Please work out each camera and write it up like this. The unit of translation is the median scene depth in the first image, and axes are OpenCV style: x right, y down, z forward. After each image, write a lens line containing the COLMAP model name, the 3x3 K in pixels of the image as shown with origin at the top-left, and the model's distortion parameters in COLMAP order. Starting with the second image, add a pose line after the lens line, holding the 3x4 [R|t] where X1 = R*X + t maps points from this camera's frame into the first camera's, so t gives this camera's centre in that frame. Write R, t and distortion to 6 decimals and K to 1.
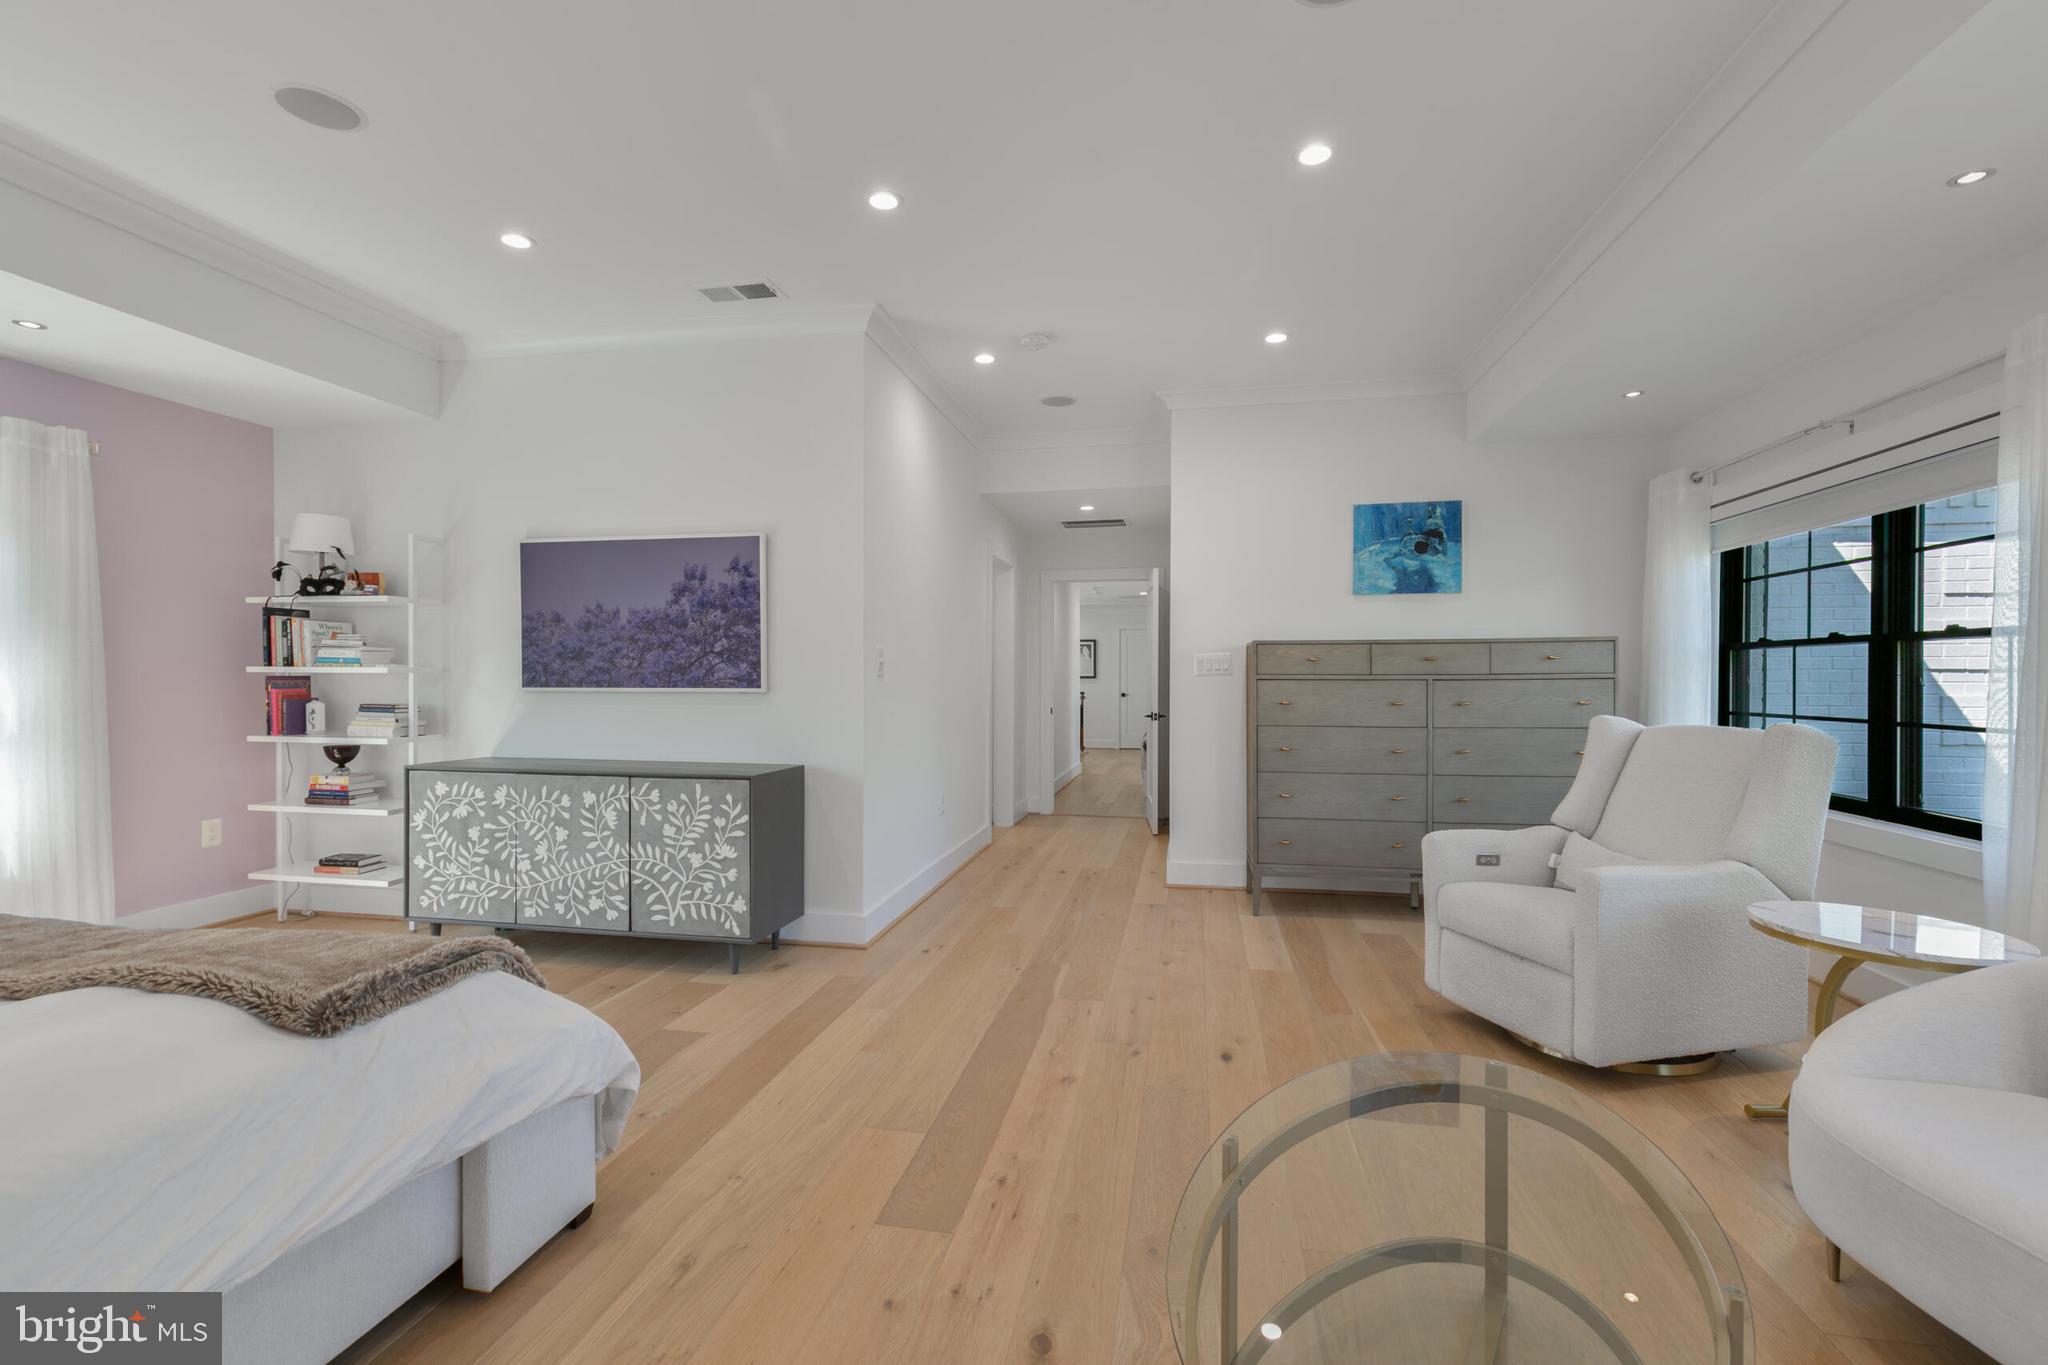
lens RADIAL K [[915.6, 0, 1018.0], [0, 915.6, 681.5], [0, 0, 1]] dist [0.006193, -0.001785]
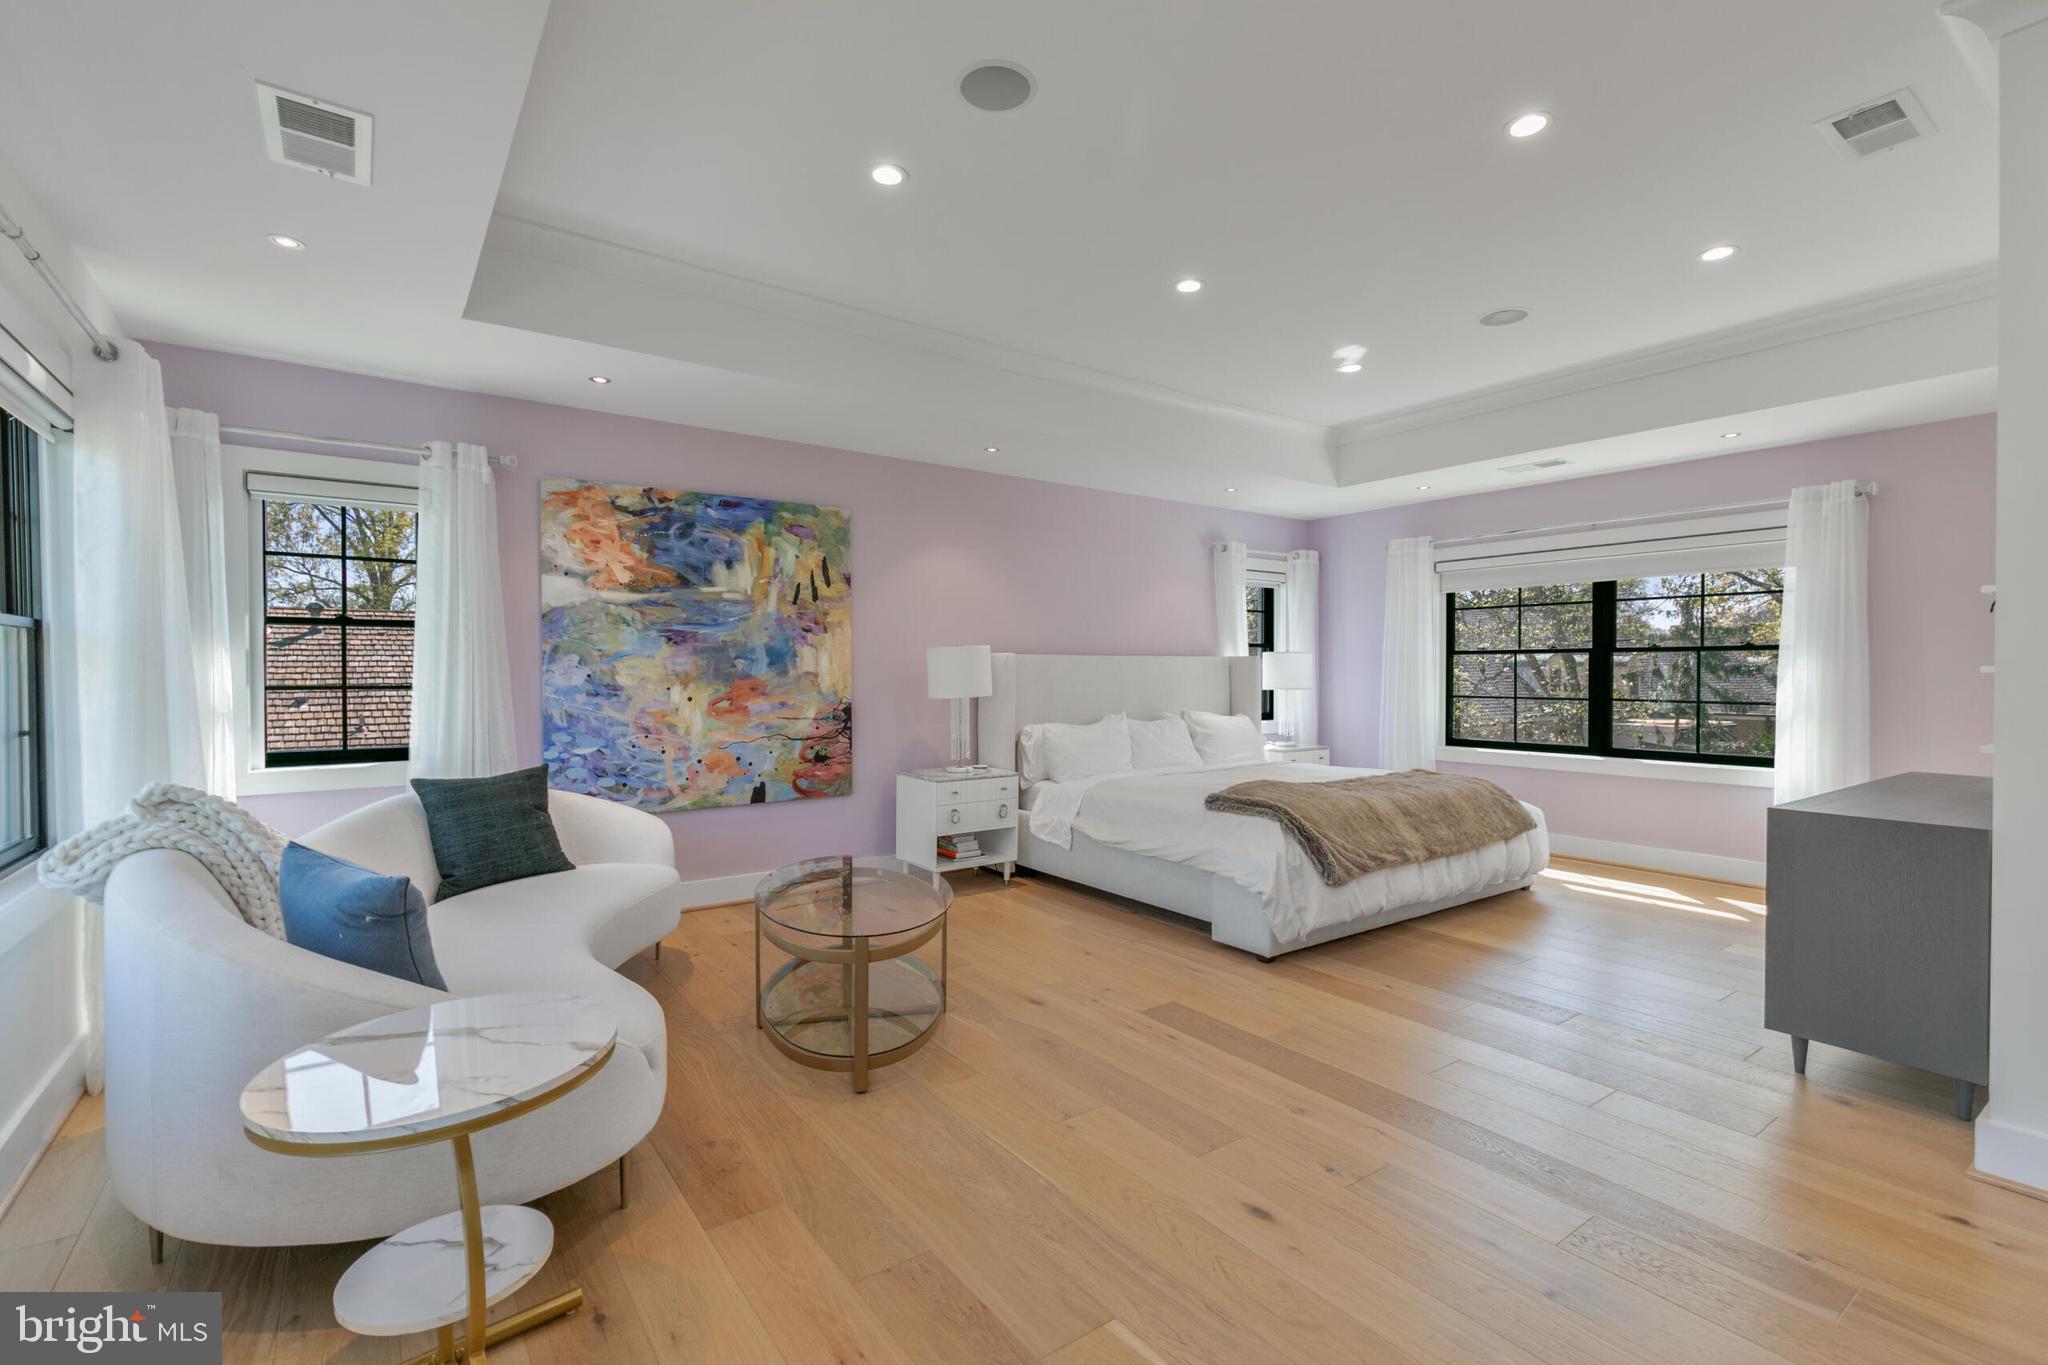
lens RADIAL K [[915.6, 0, 1023.1], [0, 915.6, 683.3], [0, 0, 1]] dist [0.006193, -0.001785]
pose [[-0.686833, 0.008991, -0.726759, 0.668132], [-0.003033, 0.999879, 0.015237, -0.009719], [0.726809, 0.012669, -0.686723, 1.038343]]
